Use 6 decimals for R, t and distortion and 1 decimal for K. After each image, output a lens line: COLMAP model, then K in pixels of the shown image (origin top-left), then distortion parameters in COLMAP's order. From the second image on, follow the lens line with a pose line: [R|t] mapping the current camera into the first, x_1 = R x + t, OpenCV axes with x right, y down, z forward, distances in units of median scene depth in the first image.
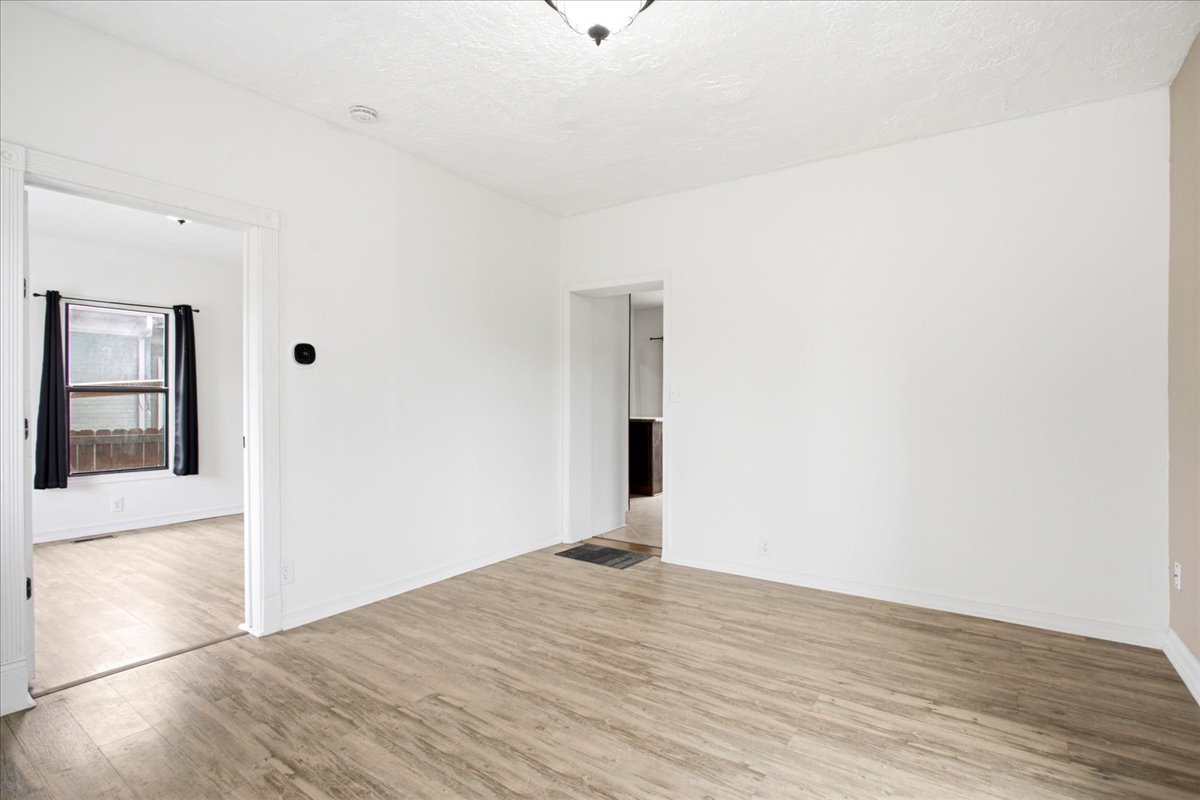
lens RADIAL K [[574.9, 0, 594.3], [0, 574.9, 404.6], [0, 0, 1]] dist [-0.001290, 0.000599]
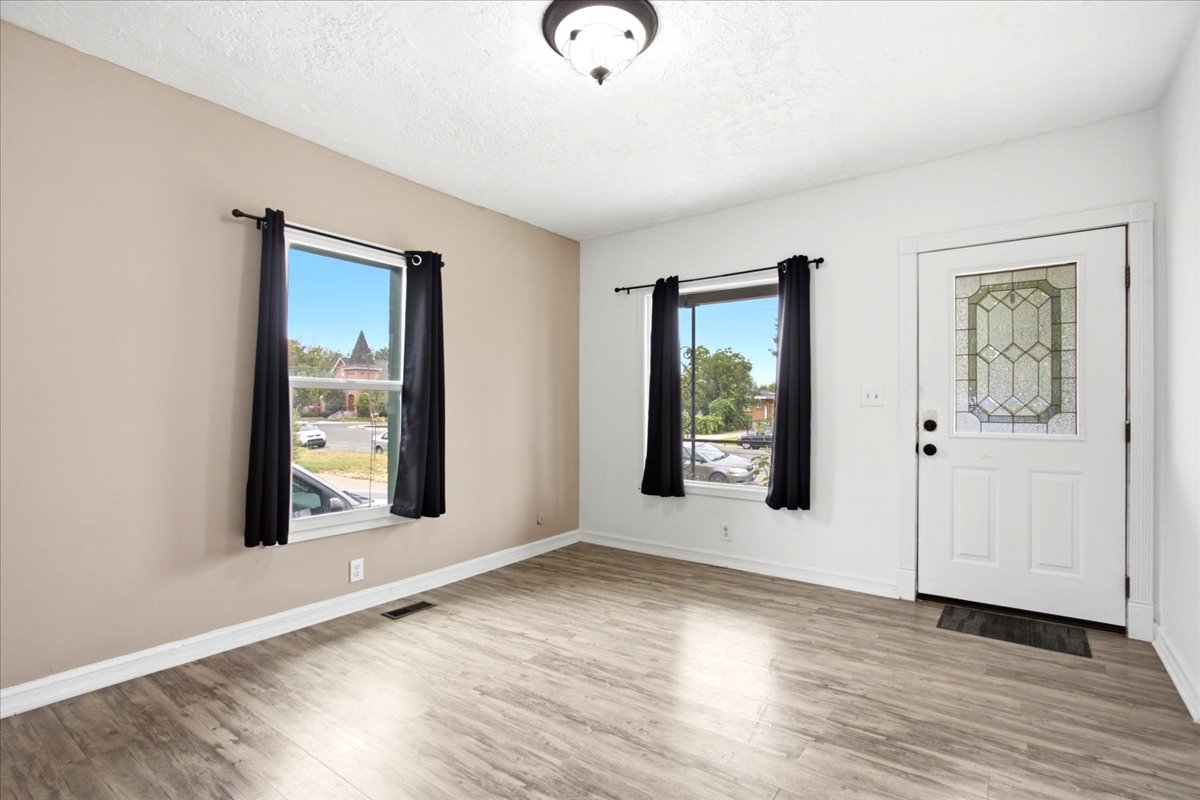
lens RADIAL K [[574.9, 0, 594.3], [0, 574.9, 404.6], [0, 0, 1]] dist [-0.001290, 0.000599]
pose [[-0.999964, -0.002689, 0.008015, 0.007049], [-0.002667, 0.999993, 0.002711, -0.011588], [-0.008022, 0.002690, -0.999964, 1.941485]]
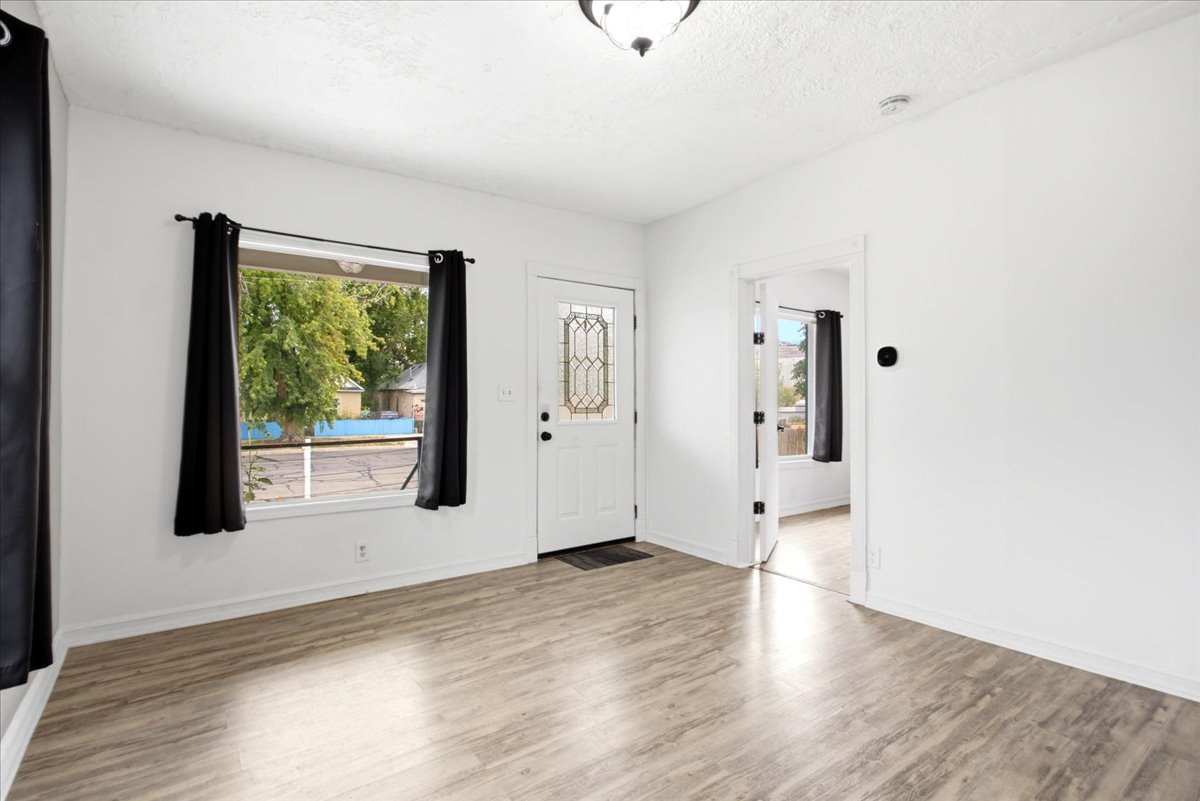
lens RADIAL K [[584.4, 0, 600.1], [0, 584.4, 395.9], [0, 0, 1]] dist [-0.000096, 0.000676]
pose [[-0.306915, -0.012610, -0.951653, 0.942247], [-0.003753, 0.999920, -0.012040, -0.000268], [0.951730, -0.000124, -0.306938, 1.151867]]
